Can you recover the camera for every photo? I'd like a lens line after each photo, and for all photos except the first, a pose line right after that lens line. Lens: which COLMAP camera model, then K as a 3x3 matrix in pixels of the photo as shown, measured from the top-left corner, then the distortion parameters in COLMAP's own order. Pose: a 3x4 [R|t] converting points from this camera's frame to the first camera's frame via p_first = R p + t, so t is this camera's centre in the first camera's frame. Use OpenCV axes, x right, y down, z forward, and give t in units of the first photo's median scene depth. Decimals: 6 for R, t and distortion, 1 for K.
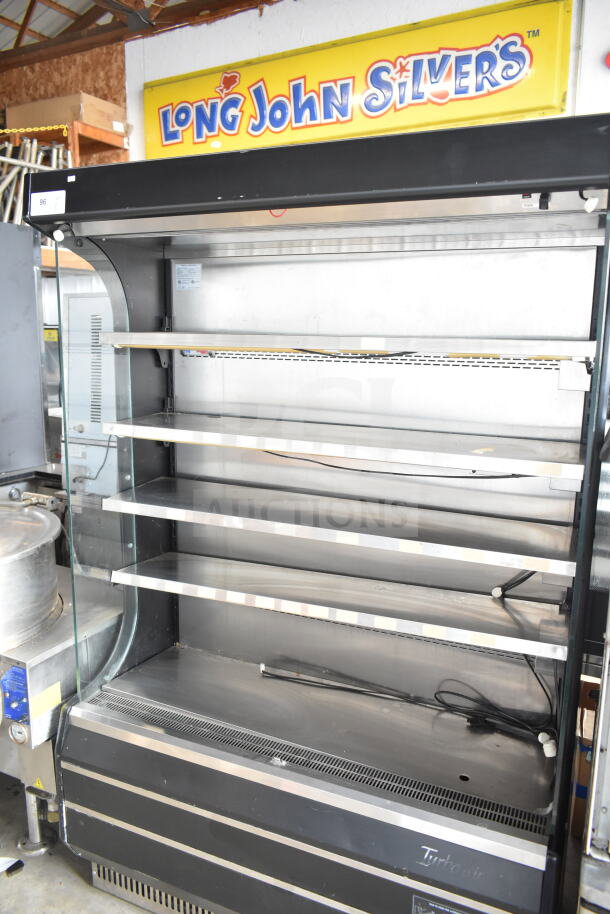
lens RADIAL K [[692.3, 0, 302.9], [0, 692.3, 456.7], [0, 0, 1]] dist [-0.021512, 0.003862]
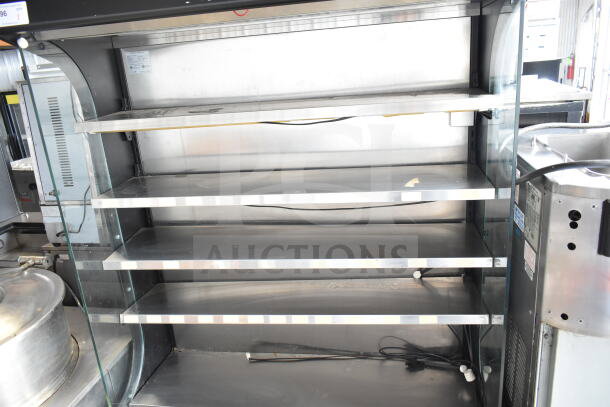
lens RADIAL K [[462.1, 0, 307.2], [0, 462.1, 199.0], [0, 0, 1]] dist [-0.021512, 0.003862]
pose [[0.960718, -0.162185, 0.225206, -0.105328], [0.136552, 0.982693, 0.125173, -0.090942], [-0.241609, -0.089504, 0.966237, 0.148781]]
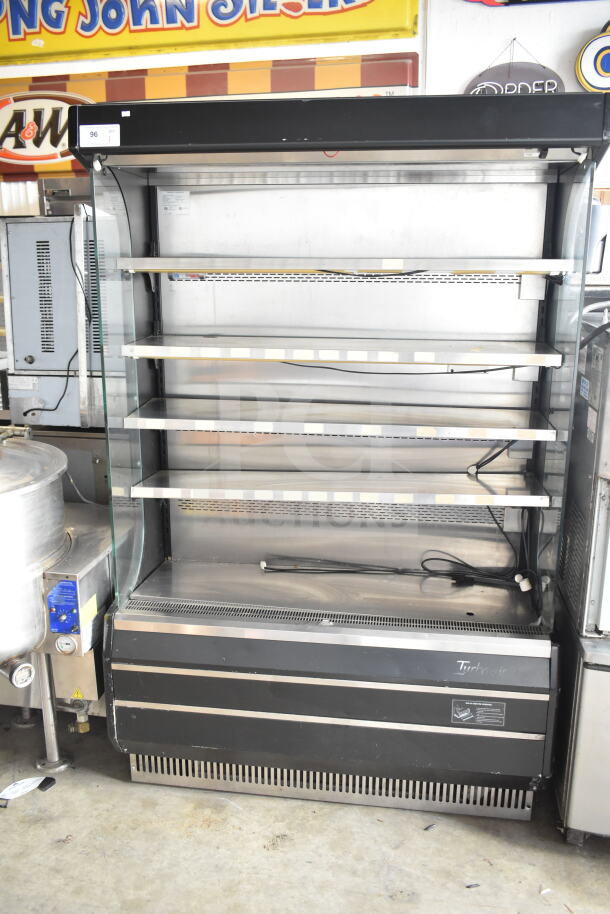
lens RADIAL K [[776.3, 0, 305.2], [0, 776.3, 454.0], [0, 0, 1]] dist [-0.026689, -0.007171]
pose [[0.958287, -0.081086, 0.274062, -0.335491], [0.061155, 0.994875, 0.080517, 0.035227], [-0.279187, -0.060398, 0.958335, -0.203636]]
